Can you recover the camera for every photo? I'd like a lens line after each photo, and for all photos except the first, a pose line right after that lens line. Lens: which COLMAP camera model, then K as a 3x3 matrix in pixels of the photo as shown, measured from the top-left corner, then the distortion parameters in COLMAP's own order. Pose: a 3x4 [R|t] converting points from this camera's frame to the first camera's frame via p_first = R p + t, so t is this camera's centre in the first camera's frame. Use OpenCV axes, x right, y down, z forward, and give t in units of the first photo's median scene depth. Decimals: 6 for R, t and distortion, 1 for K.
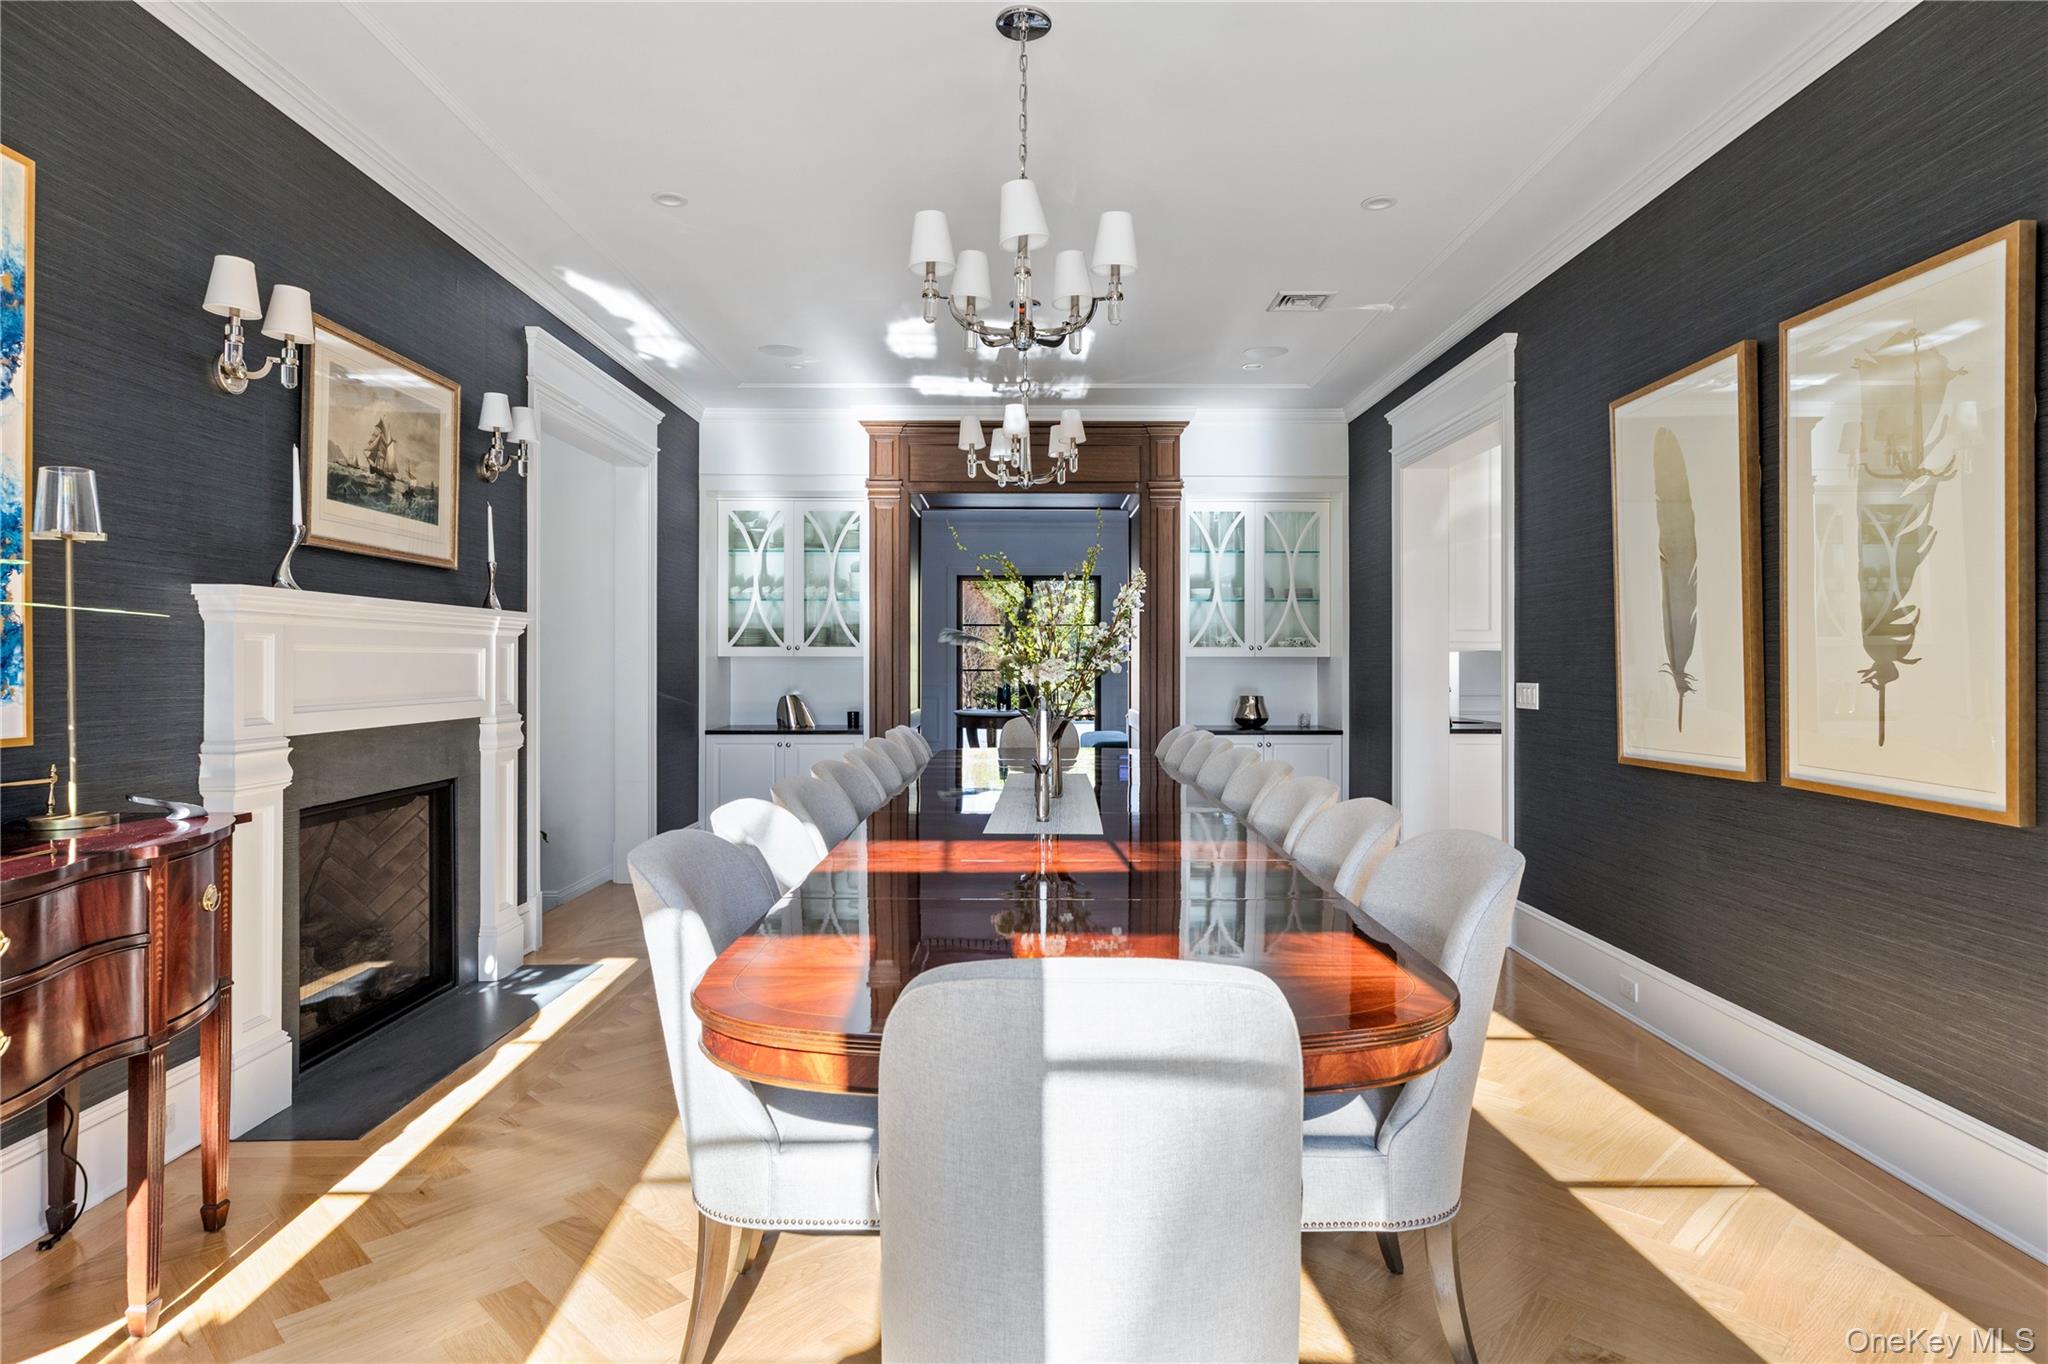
lens RADIAL K [[1105.6, 0, 1022.3], [0, 1105.6, 677.2], [0, 0, 1]] dist [0.000178, 0.000040]
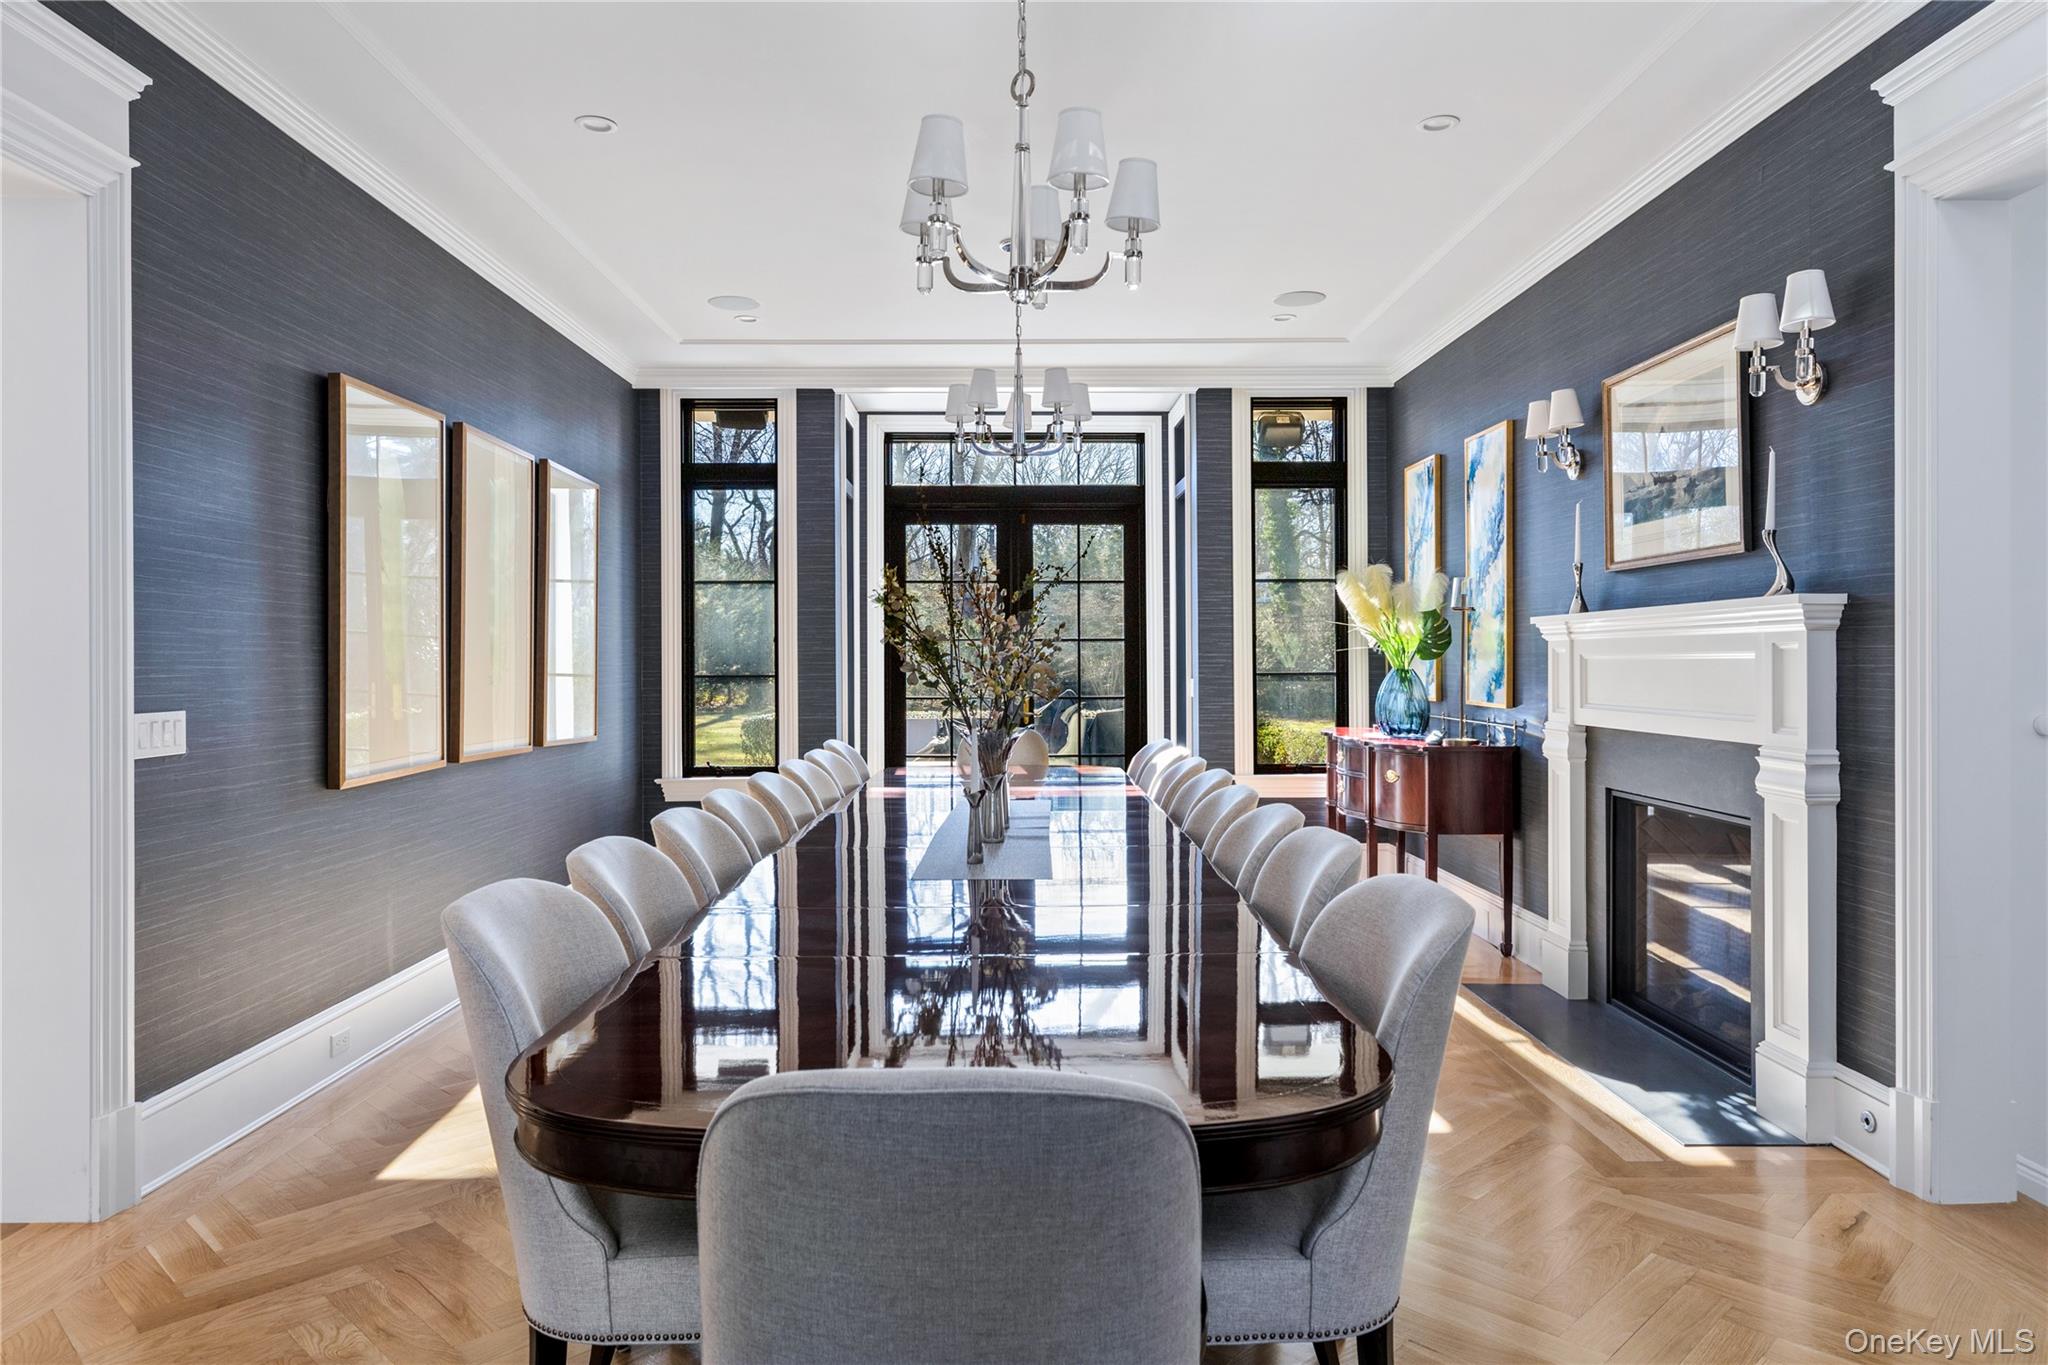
lens RADIAL K [[1313.4, 0, 1018.4], [0, 1313.4, 644.9], [0, 0, 1]] dist [-0.001615, -0.000528]
pose [[-0.999940, 0.003927, -0.010183, 0.017873], [0.003944, 0.999991, -0.001701, -0.035817], [0.010176, -0.001741, -0.999947, 2.221389]]
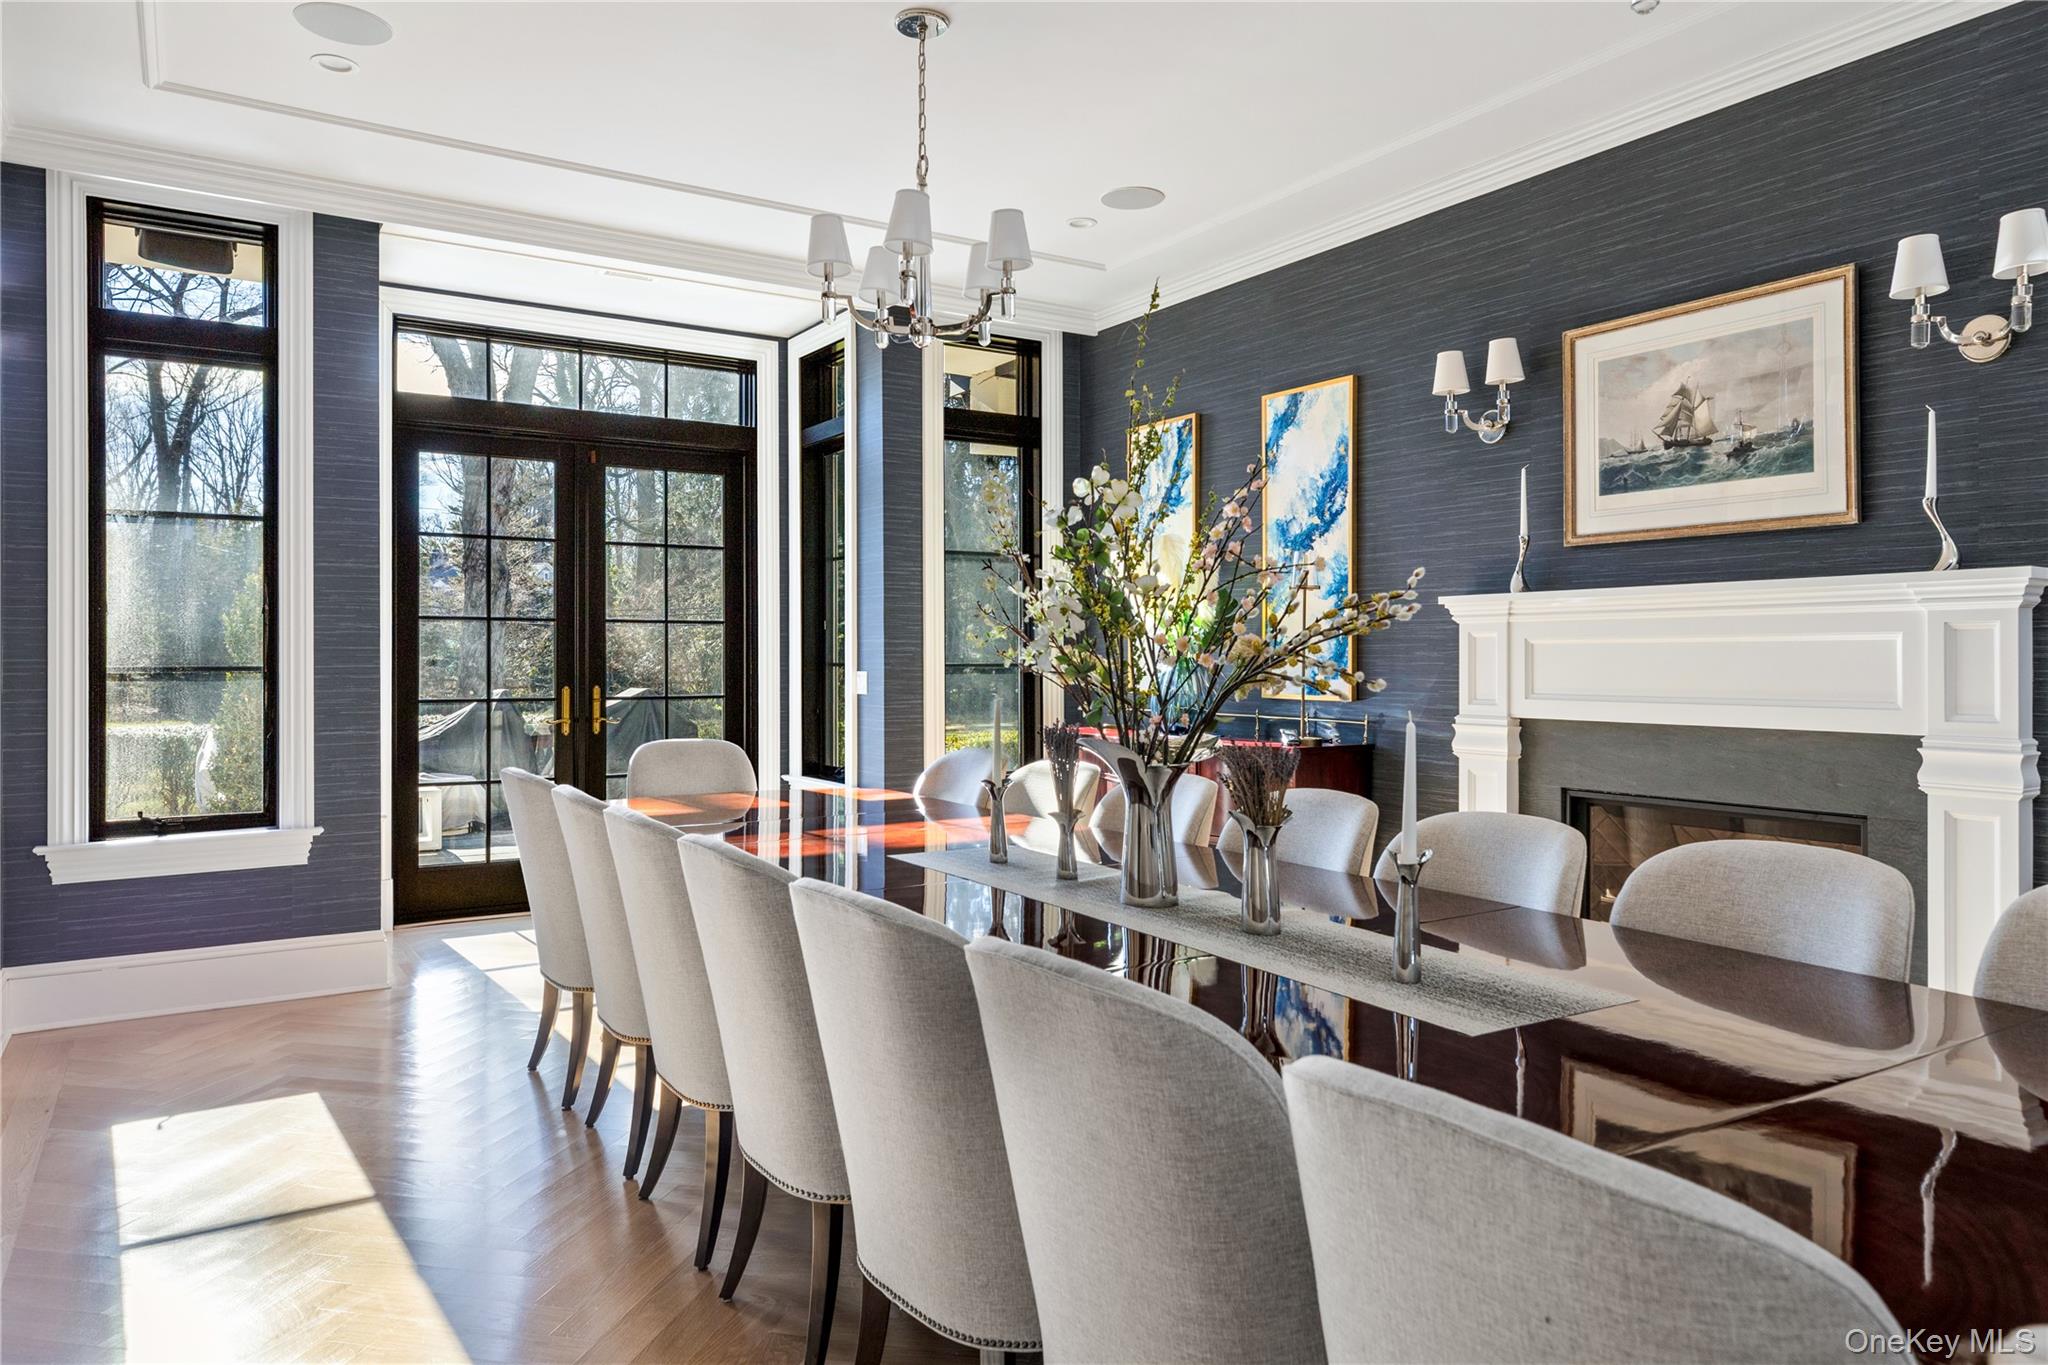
lens RADIAL K [[1317.9, 0, 1033.0], [0, 1317.9, 634.3], [0, 0, 1]] dist [0.006113, 0.002900]
pose [[-0.839766, -0.008385, -0.542884, 0.458681], [-0.005173, 0.999959, -0.007443, -0.018264], [0.542924, -0.003443, -0.839774, 1.643854]]
